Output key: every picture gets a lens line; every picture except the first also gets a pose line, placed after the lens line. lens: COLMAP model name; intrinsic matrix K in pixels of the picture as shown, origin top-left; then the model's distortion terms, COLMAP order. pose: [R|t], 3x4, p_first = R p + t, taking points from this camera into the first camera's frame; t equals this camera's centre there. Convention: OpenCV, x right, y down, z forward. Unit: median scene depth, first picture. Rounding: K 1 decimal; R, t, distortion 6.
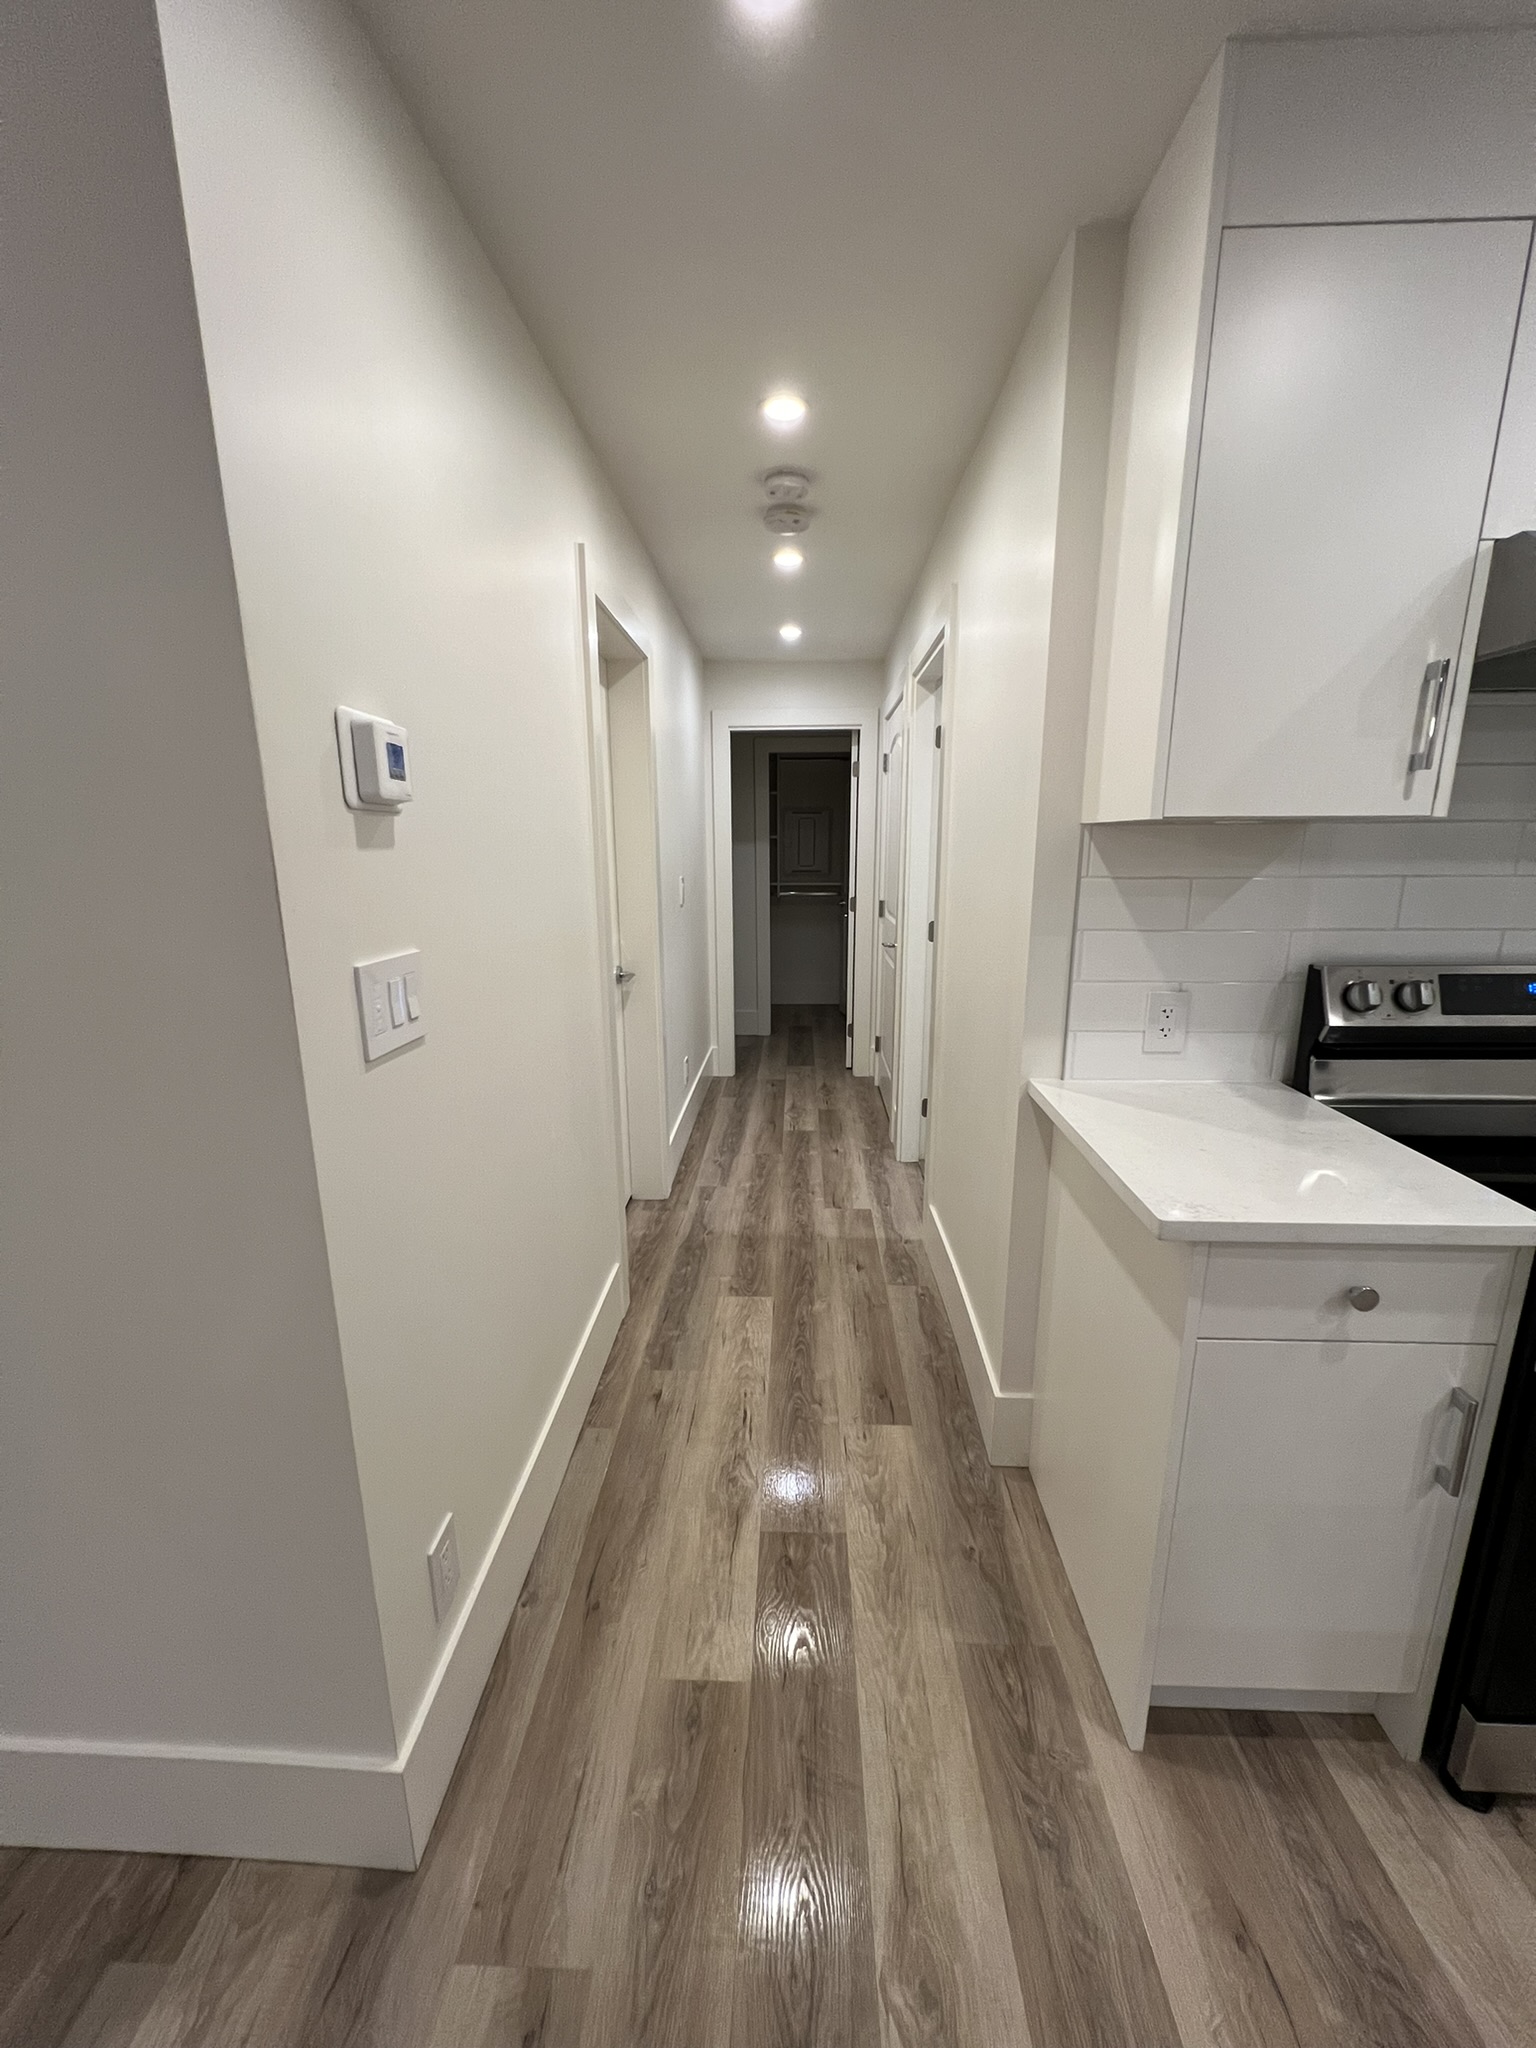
lens RADIAL K [[812.3, 0, 770.9], [0, 812.3, 1032.5], [0, 0, 1]] dist [-0.002513, 0.000571]
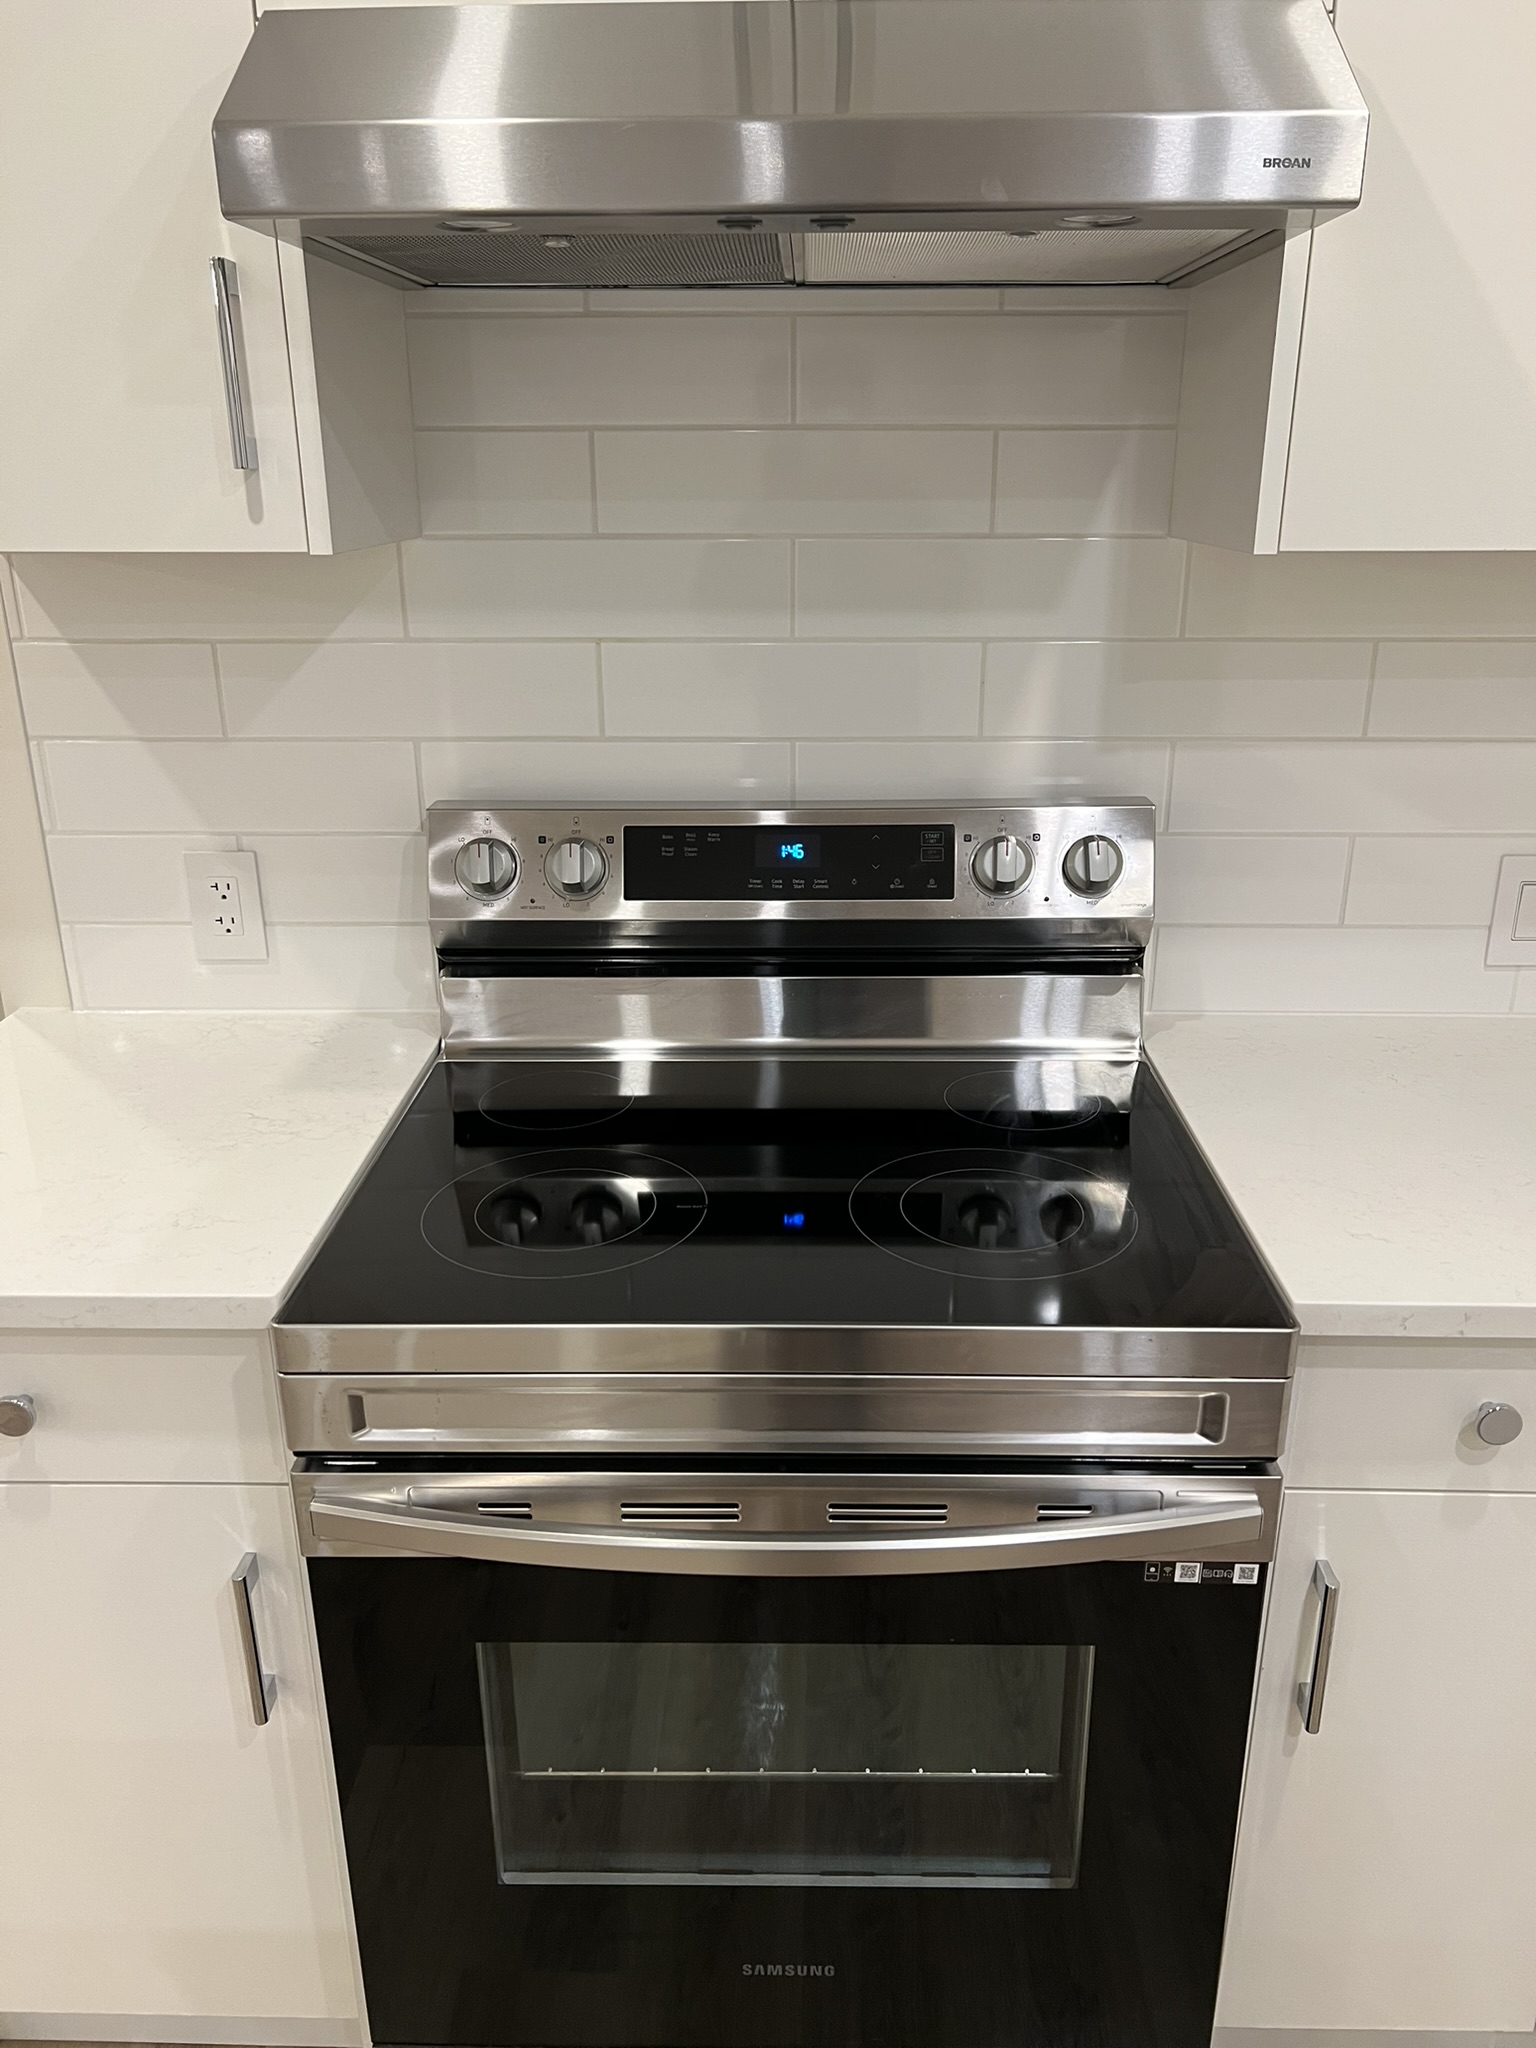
lens RADIAL K [[1549.5, 0, 770.9], [0, 1549.5, 1053.6], [0, 0, 1]] dist [0.072782, -0.157514]
pose [[0.999666, -0.005069, 0.025349, 1.020573], [0.001494, 0.990275, 0.139115, -0.074691], [-0.025808, -0.139031, 0.989952, -0.085893]]
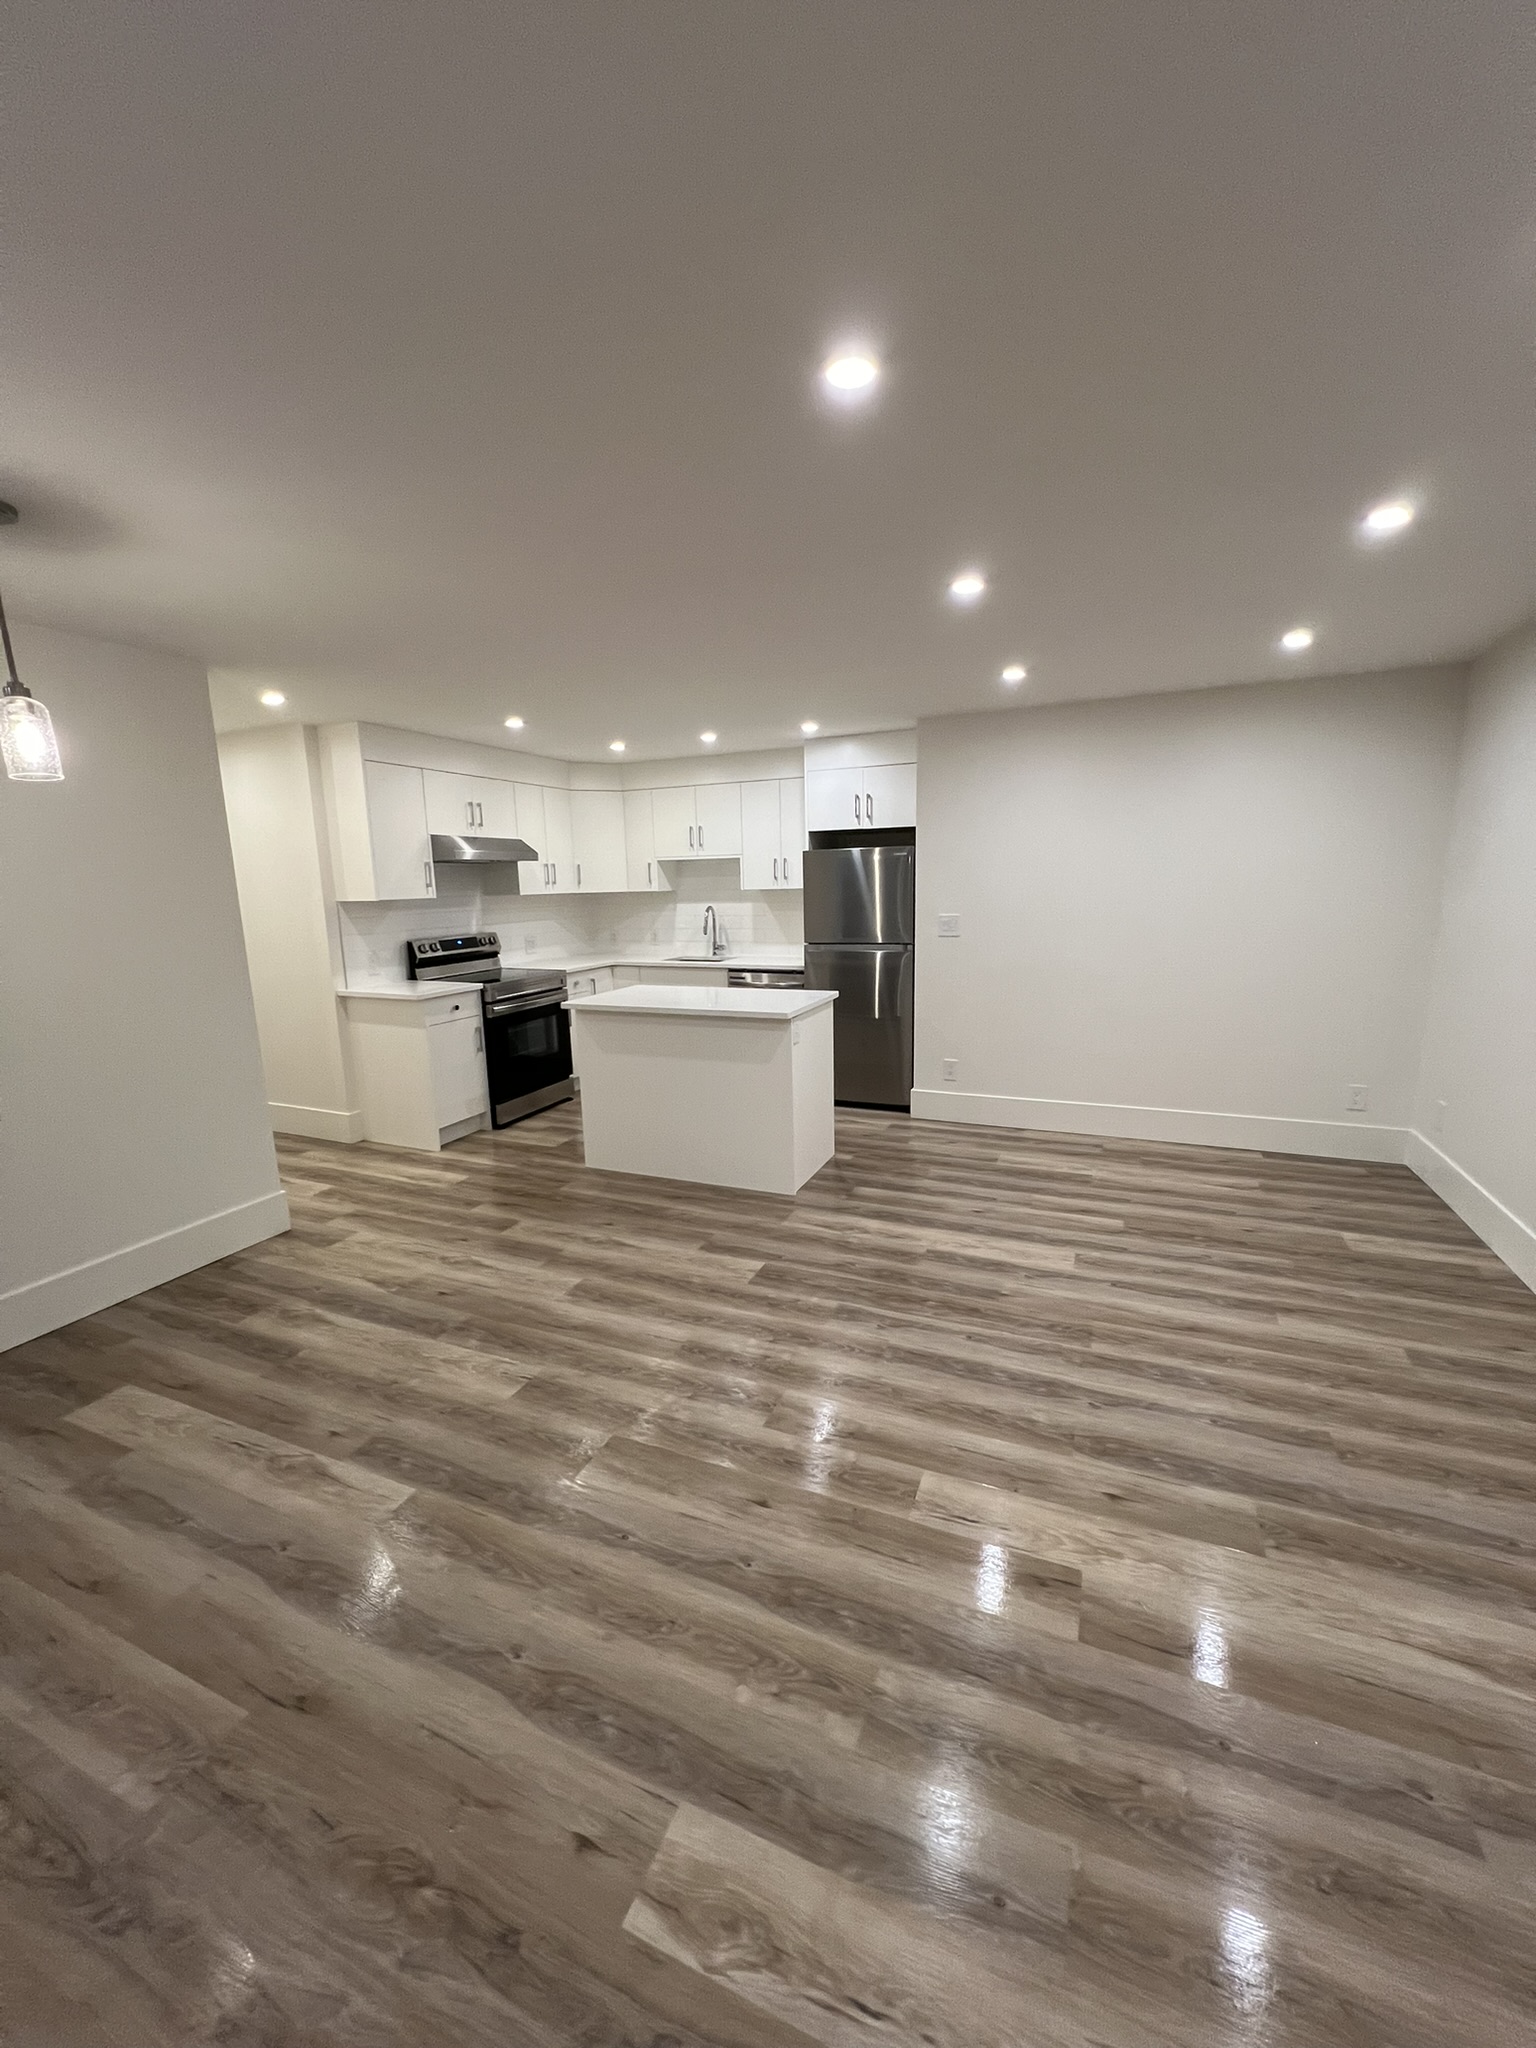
lens RADIAL K [[812.3, 0, 770.9], [0, 812.3, 1032.5], [0, 0, 1]] dist [-0.002513, 0.000571]
pose [[0.360255, -0.177491, 0.915813, -2.257892], [0.222865, 0.969680, 0.100262, 0.327555], [-0.905841, 0.167982, 0.388889, -1.860981]]
